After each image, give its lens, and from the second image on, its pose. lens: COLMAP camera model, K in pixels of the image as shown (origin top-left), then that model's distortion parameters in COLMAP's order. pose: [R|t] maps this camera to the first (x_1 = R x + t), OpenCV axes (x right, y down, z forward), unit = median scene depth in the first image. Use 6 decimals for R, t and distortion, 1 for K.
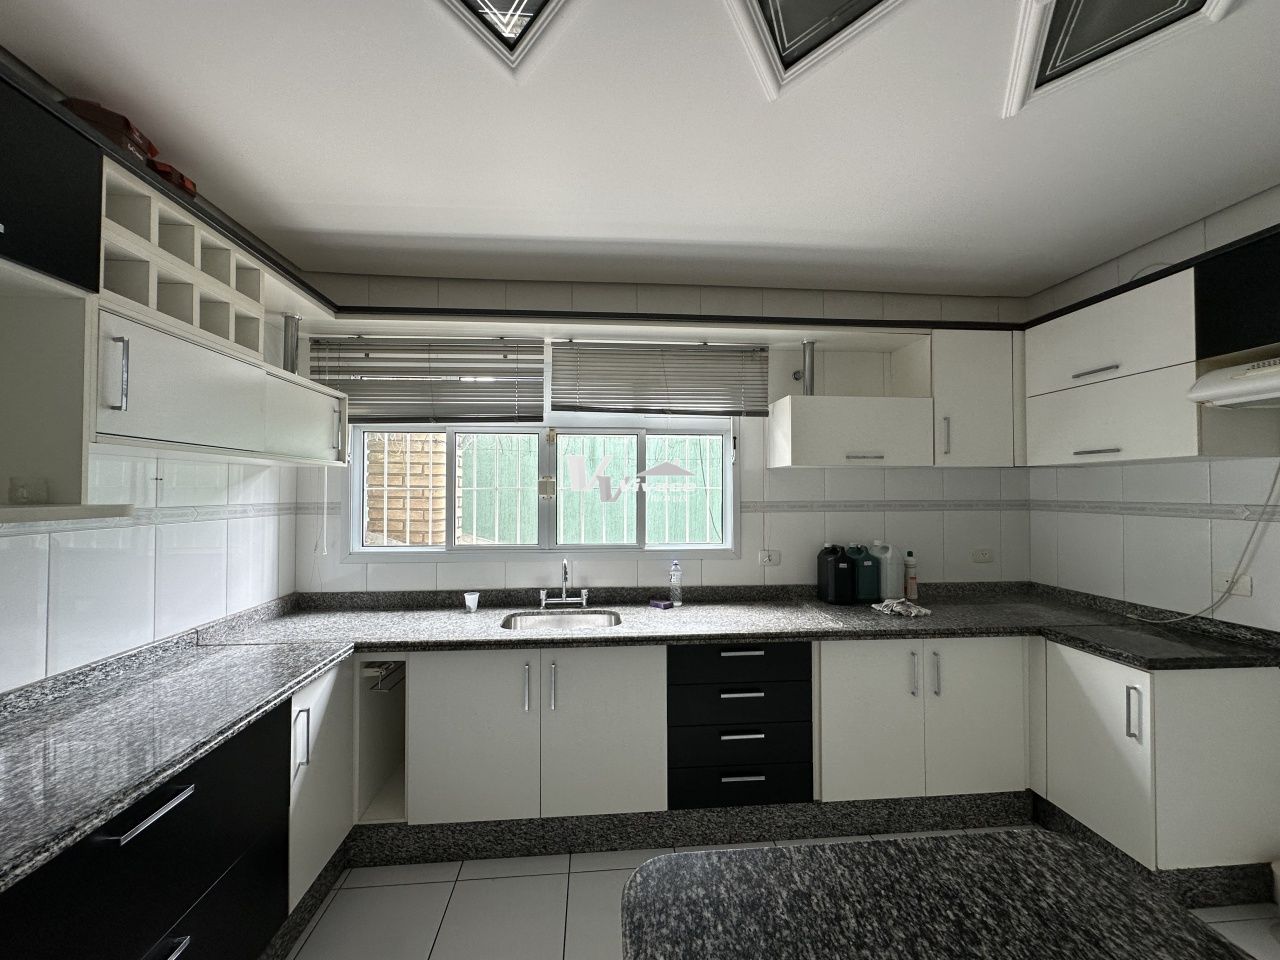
lens RADIAL K [[511.8, 0, 638.9], [0, 511.8, 481.9], [0, 0, 1]] dist [-0.004315, -0.000156]
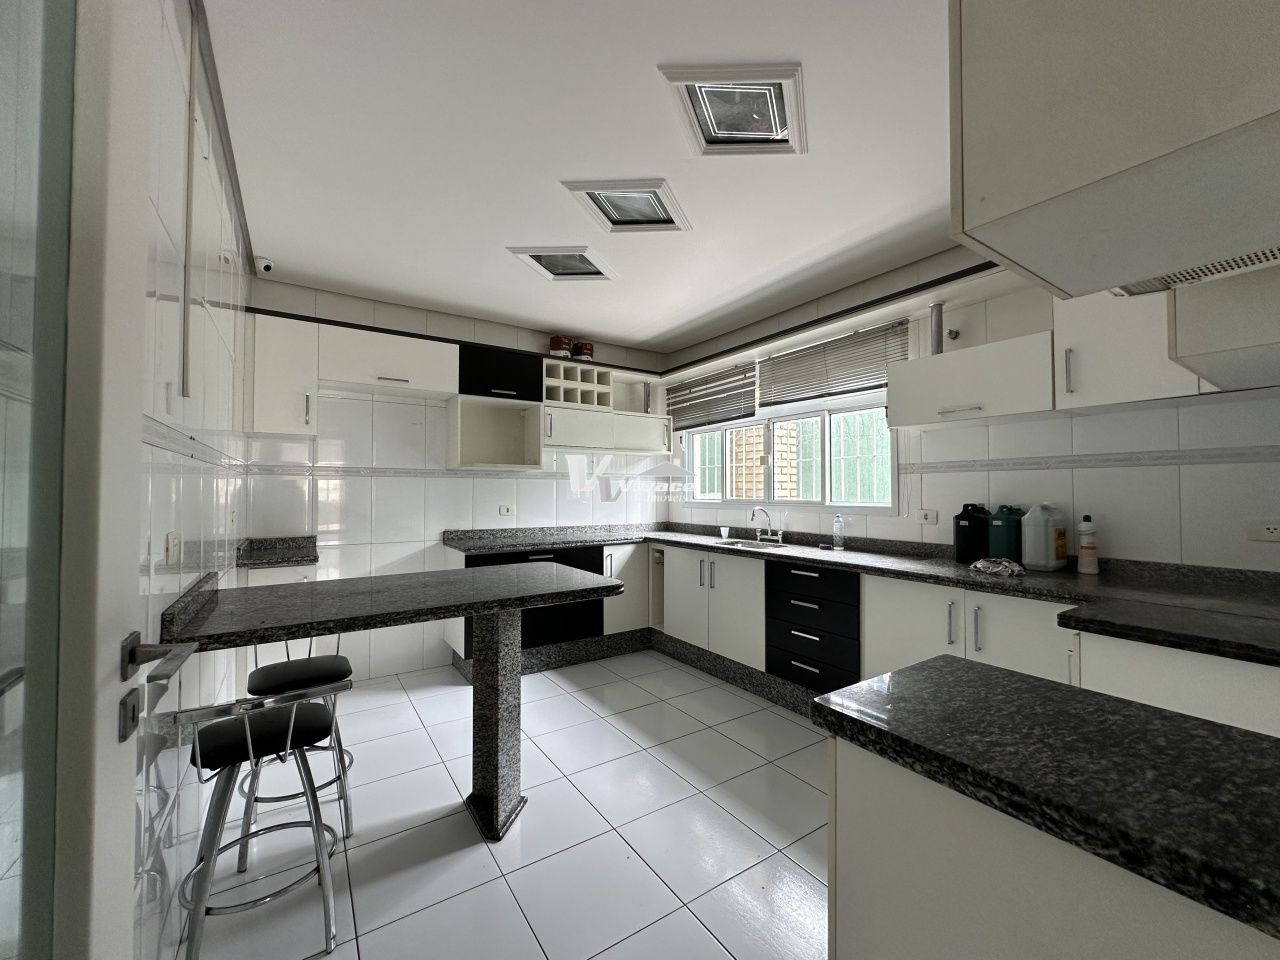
lens RADIAL K [[511.8, 0, 640.2], [0, 511.8, 482.9], [0, 0, 1]] dist [-0.004315, -0.000156]
pose [[0.480978, -0.016020, -0.876587, 0.974849], [0.015126, 0.999836, -0.009974, 0.088490], [0.876602, -0.008462, 0.481141, -0.015439]]
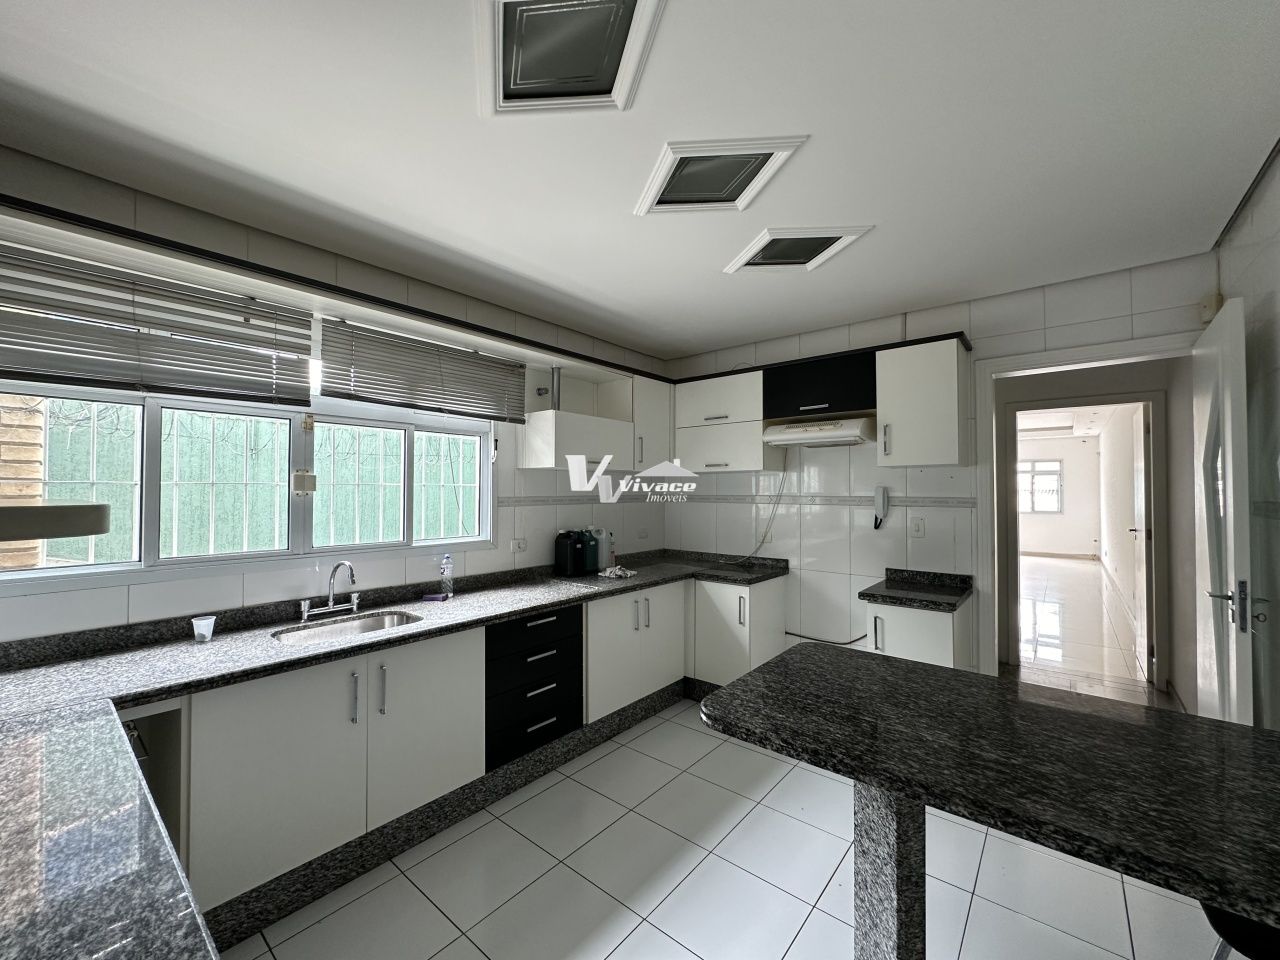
lens RADIAL K [[511.8, 0, 640.7], [0, 511.8, 481.8], [0, 0, 1]] dist [-0.004315, -0.000156]
pose [[0.700897, 0.013107, 0.713142, -0.418123], [-0.013998, 0.999891, -0.004620, 0.005961], [-0.713125, -0.006744, 0.701005, -0.012637]]
